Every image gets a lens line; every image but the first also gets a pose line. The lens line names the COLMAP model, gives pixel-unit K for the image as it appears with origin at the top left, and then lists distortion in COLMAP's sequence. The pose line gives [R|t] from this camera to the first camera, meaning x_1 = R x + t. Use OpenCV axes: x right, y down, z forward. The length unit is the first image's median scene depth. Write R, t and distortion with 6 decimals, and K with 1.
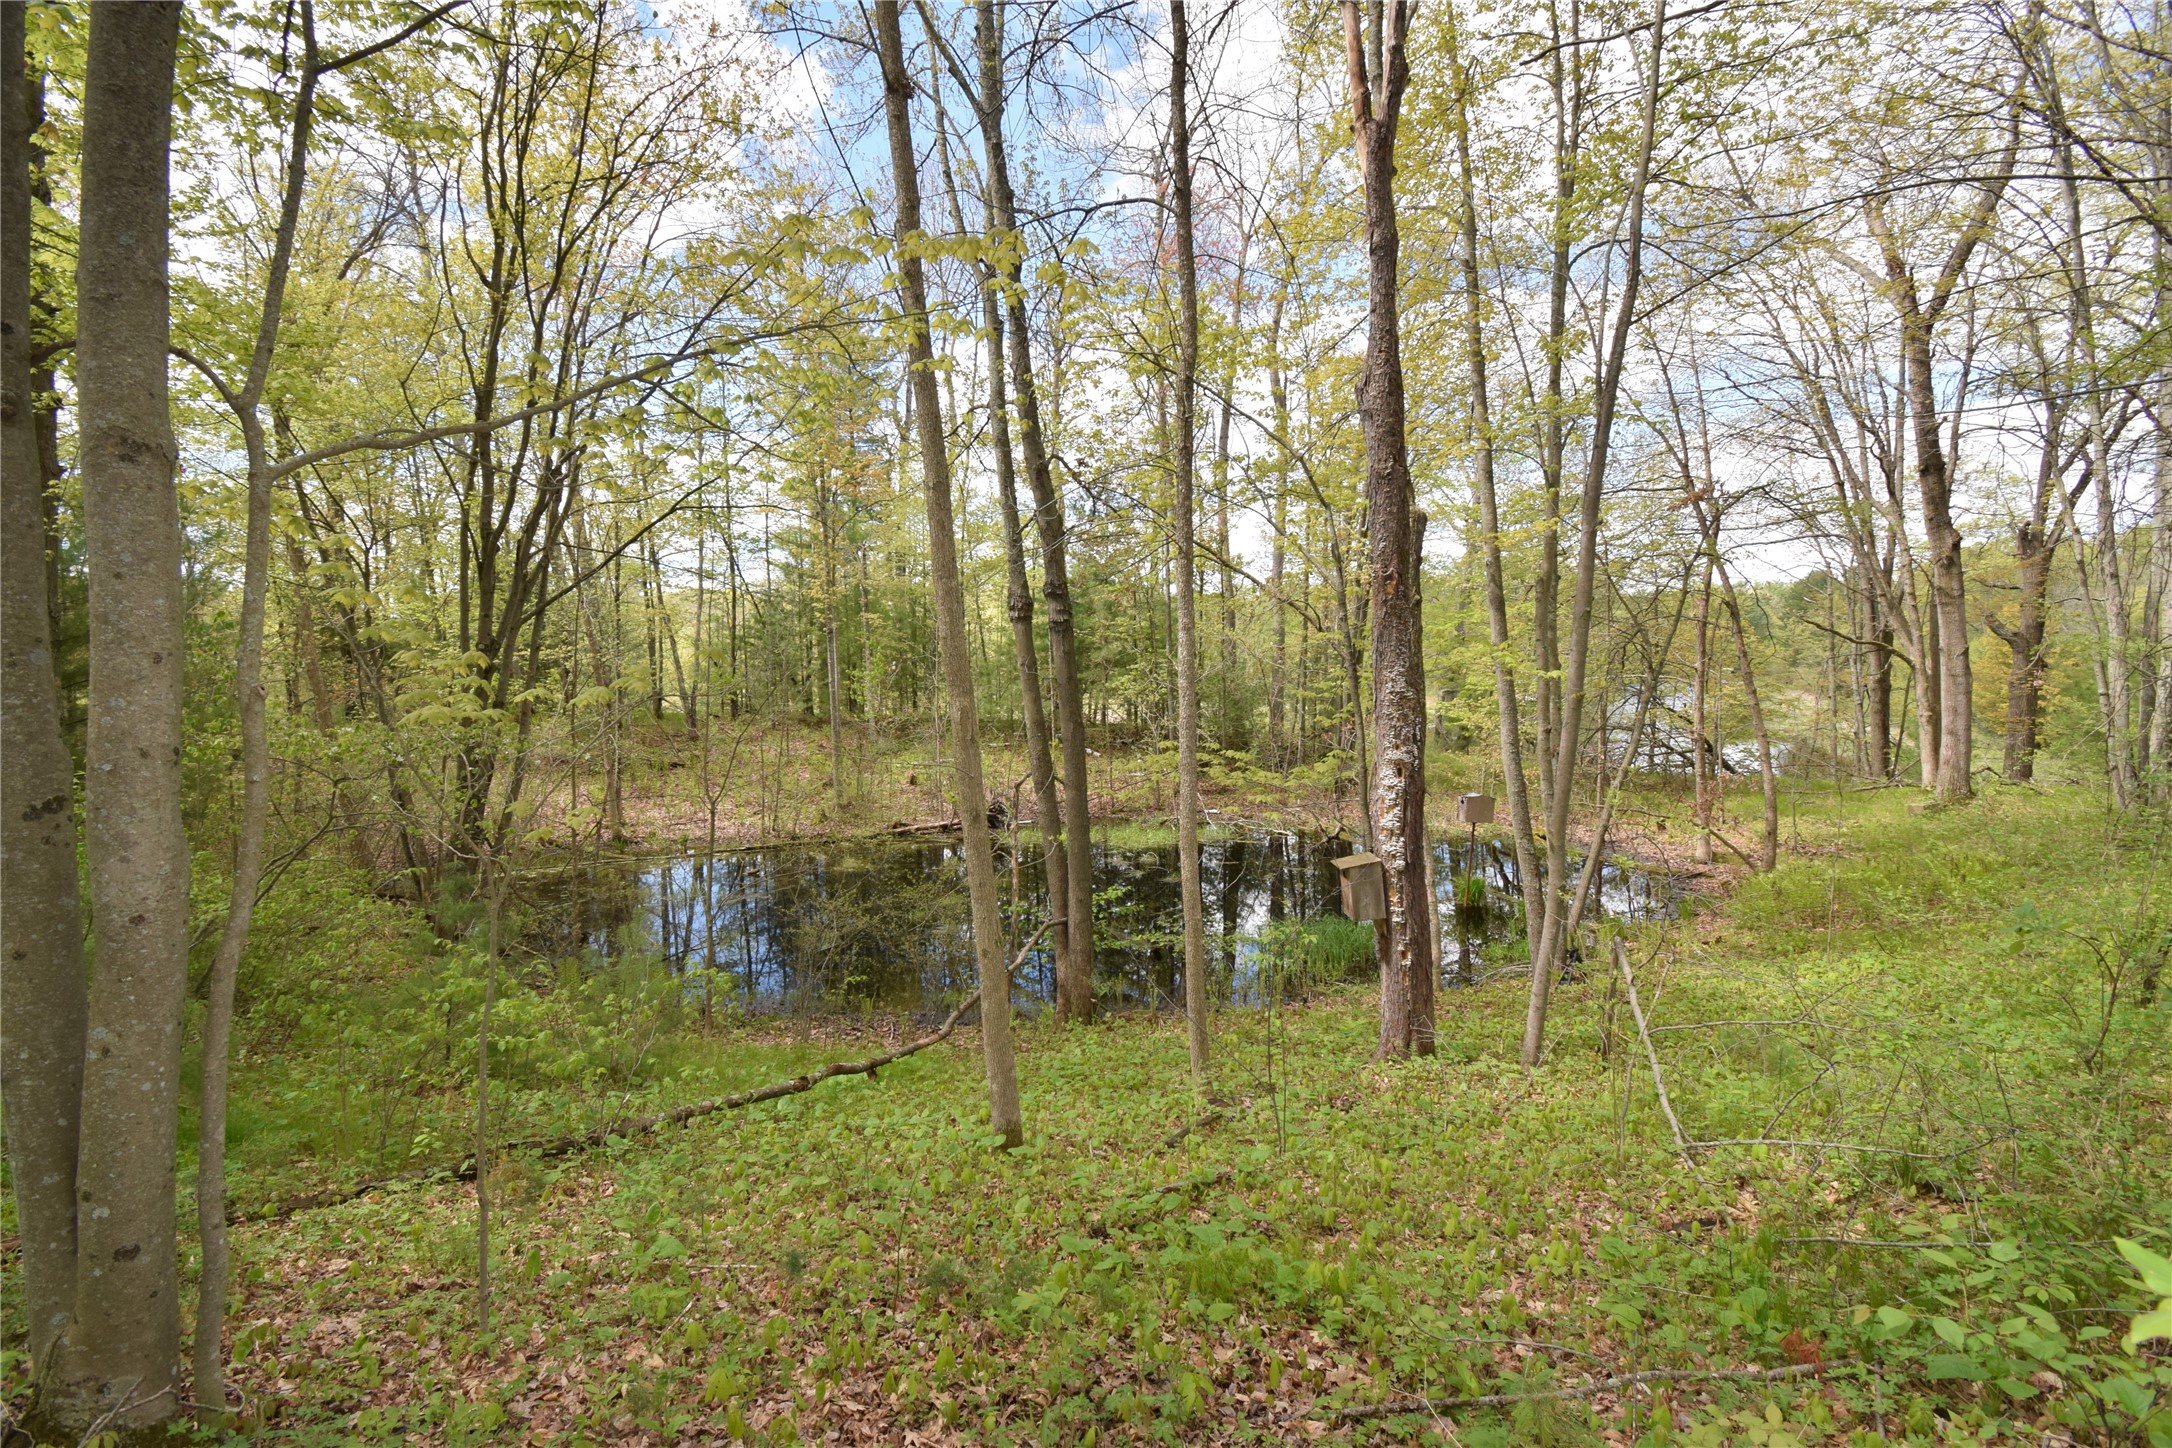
lens RADIAL K [[929.1, 0, 1086.0], [0, 929.1, 724.0], [0, 0, 1]] dist [0.000363, 0.000001]
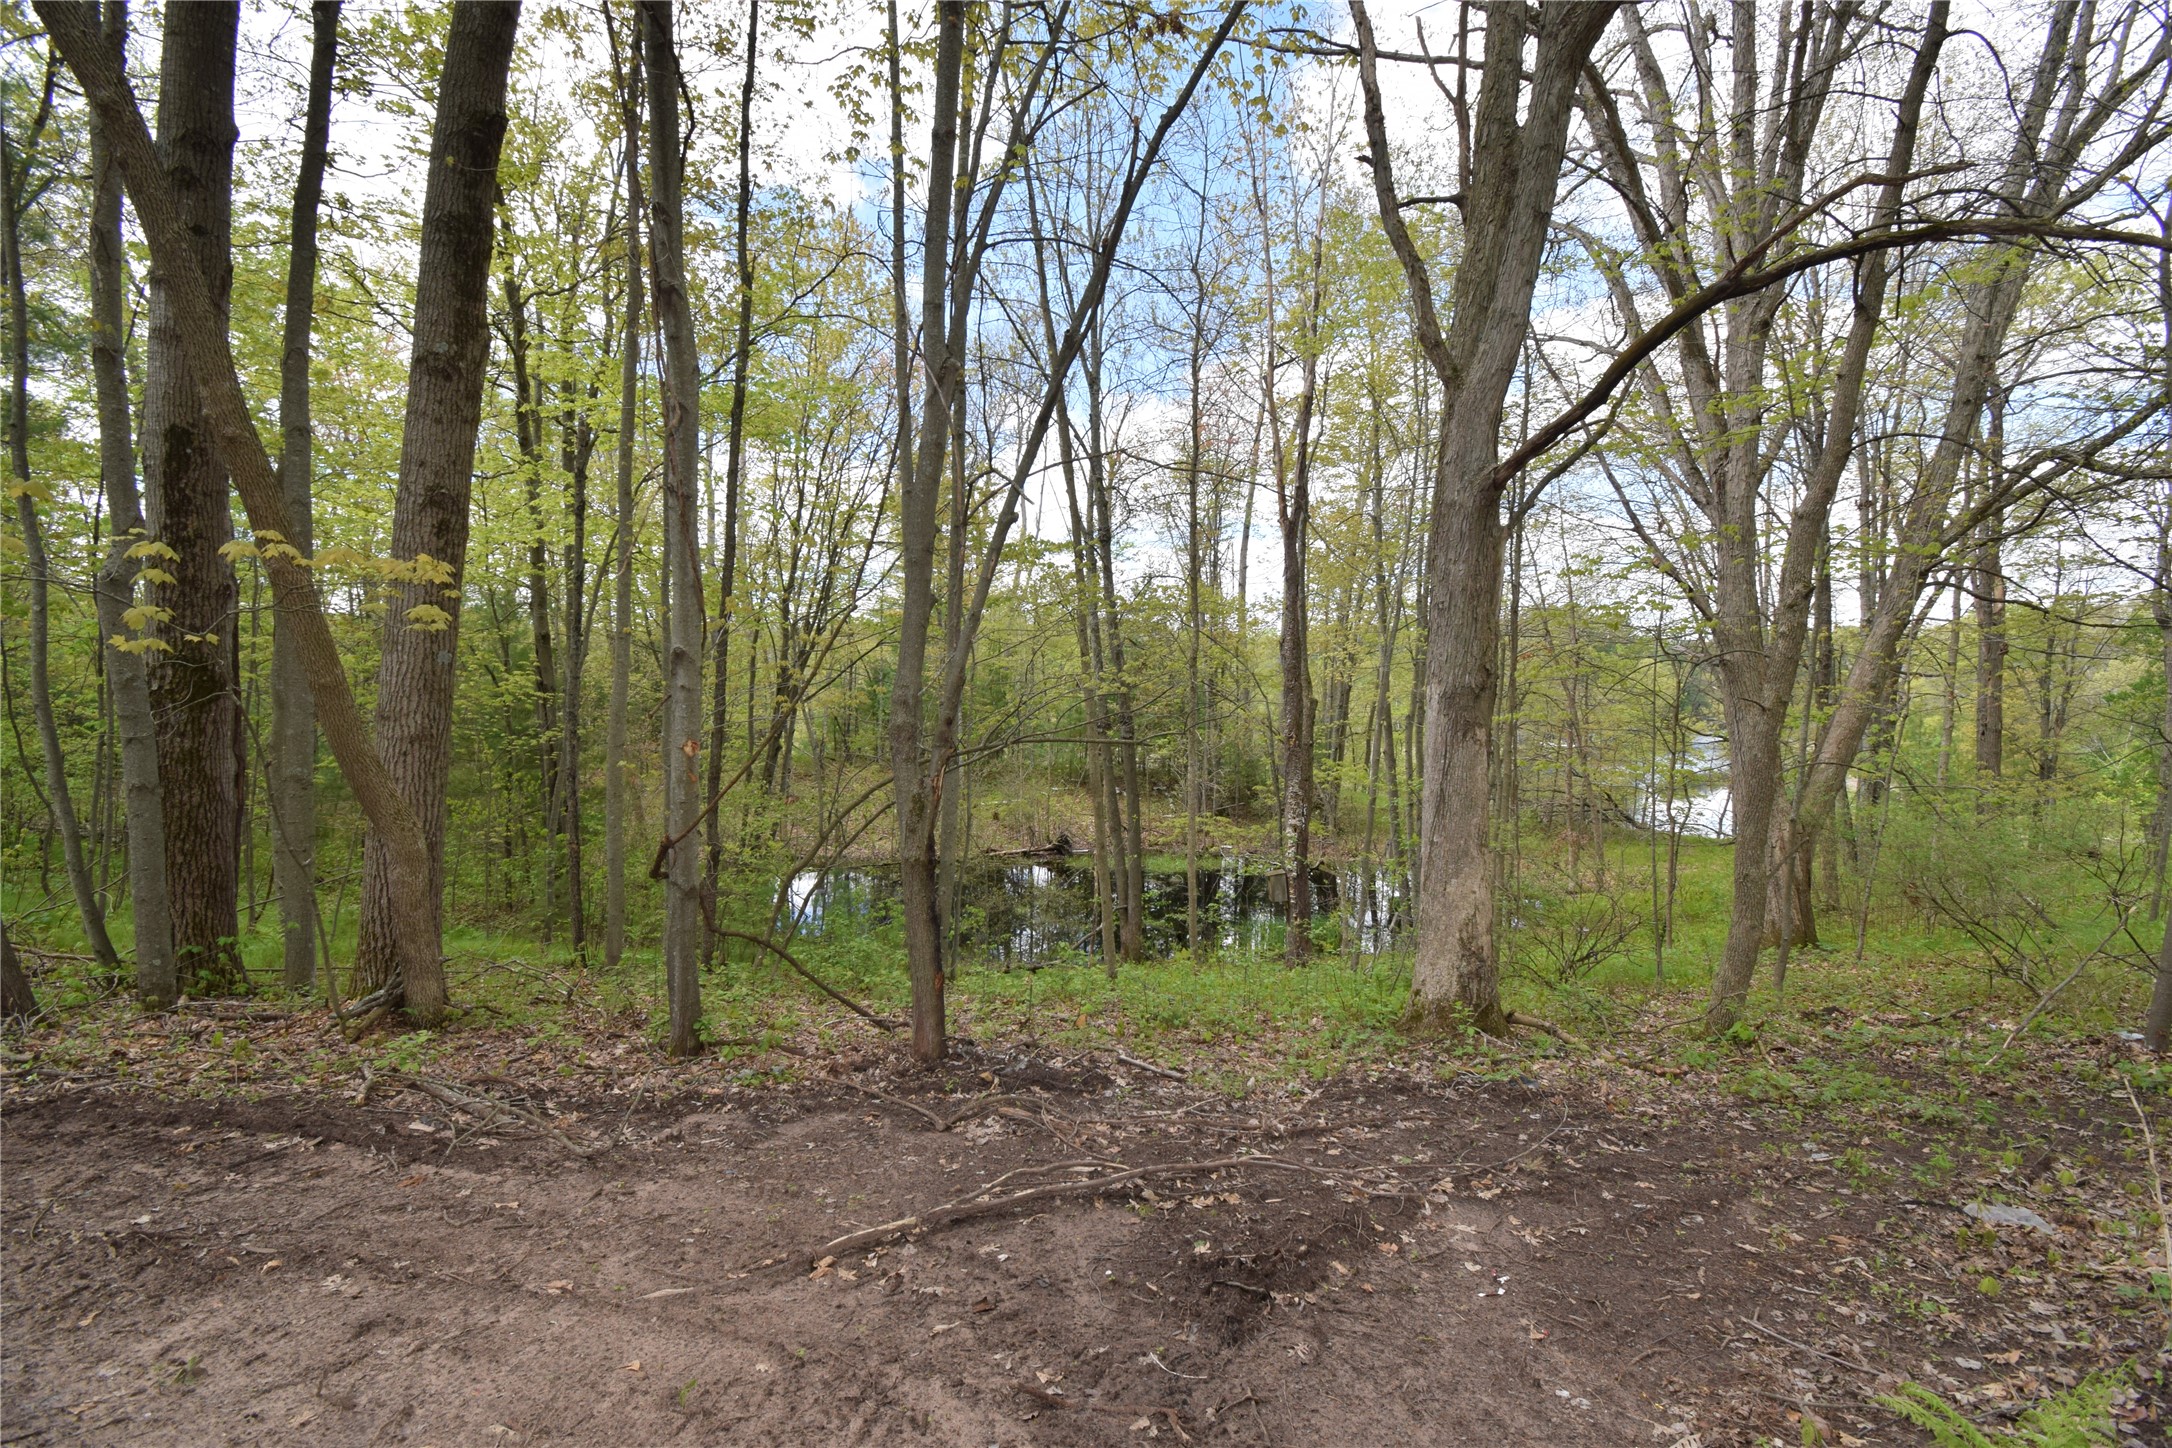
lens RADIAL K [[929.1, 0, 1086.0], [0, 929.1, 724.0], [0, 0, 1]] dist [0.000363, 0.000001]
pose [[0.999214, 0.013697, -0.037197, -0.025590], [-0.014800, 0.999454, -0.029543, -0.058532], [0.036772, 0.030070, 0.998871, -0.542234]]
